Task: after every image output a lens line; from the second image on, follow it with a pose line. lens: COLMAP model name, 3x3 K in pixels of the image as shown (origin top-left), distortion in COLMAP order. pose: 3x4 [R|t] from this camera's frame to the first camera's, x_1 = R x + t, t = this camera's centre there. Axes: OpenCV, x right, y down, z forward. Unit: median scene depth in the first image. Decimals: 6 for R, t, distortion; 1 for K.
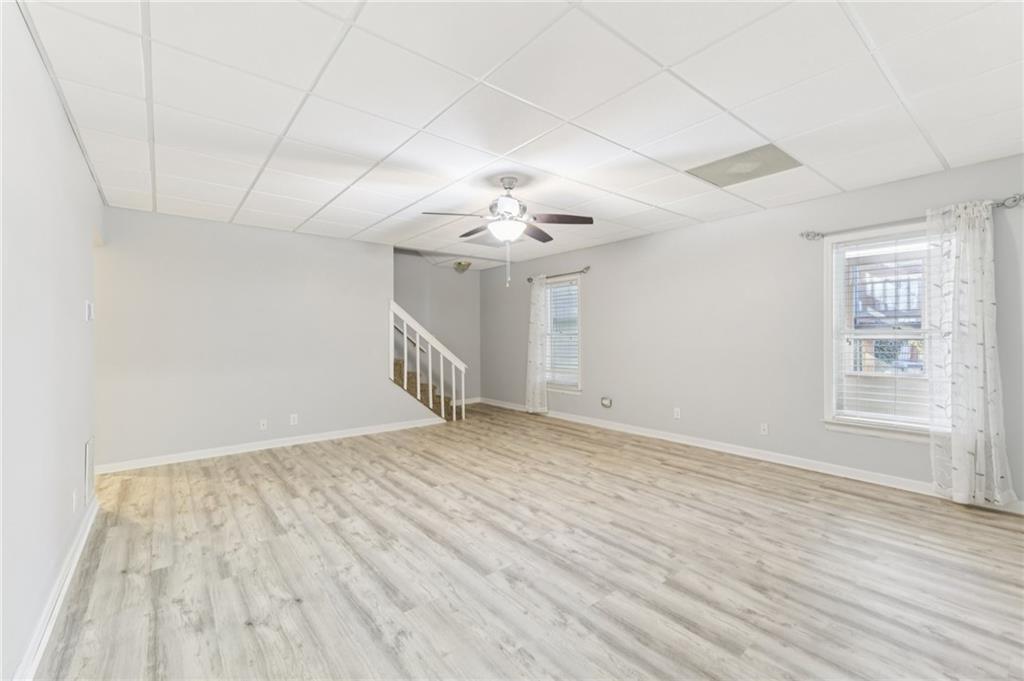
lens RADIAL K [[434.2, 0, 511.4], [0, 434.2, 336.5], [0, 0, 1]] dist [-0.003180, -0.000263]
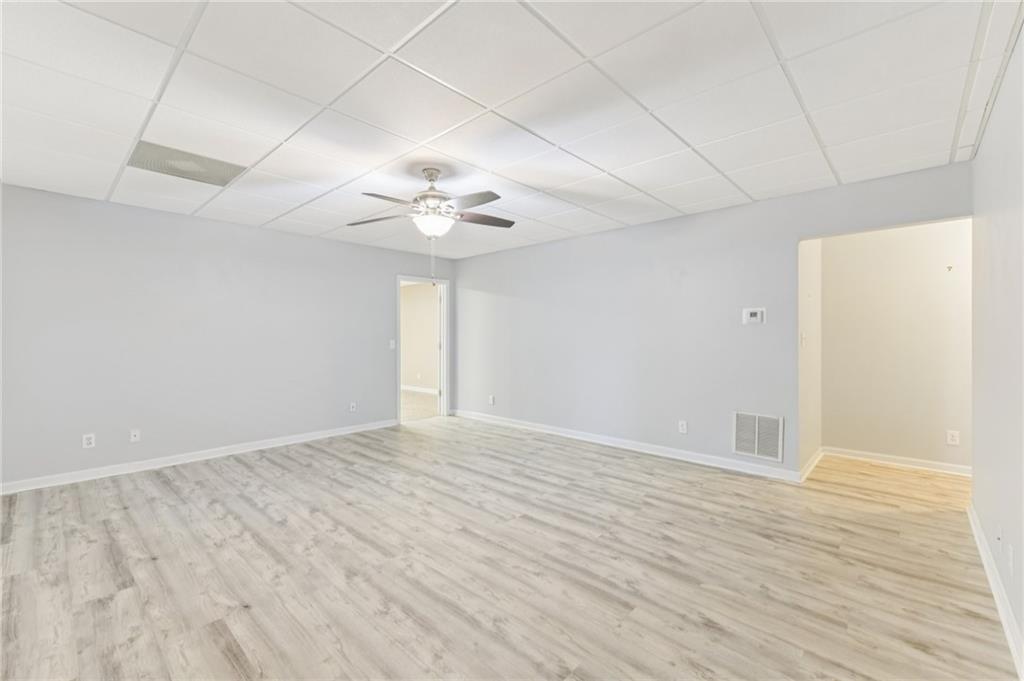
lens RADIAL K [[434.2, 0, 511.5], [0, 434.2, 337.4], [0, 0, 1]] dist [-0.003180, -0.000263]
pose [[-0.989495, 0.006125, -0.144439, -0.039300], [0.005361, 0.999970, 0.005675, -0.004911], [0.144470, 0.004841, -0.989497, 1.965113]]
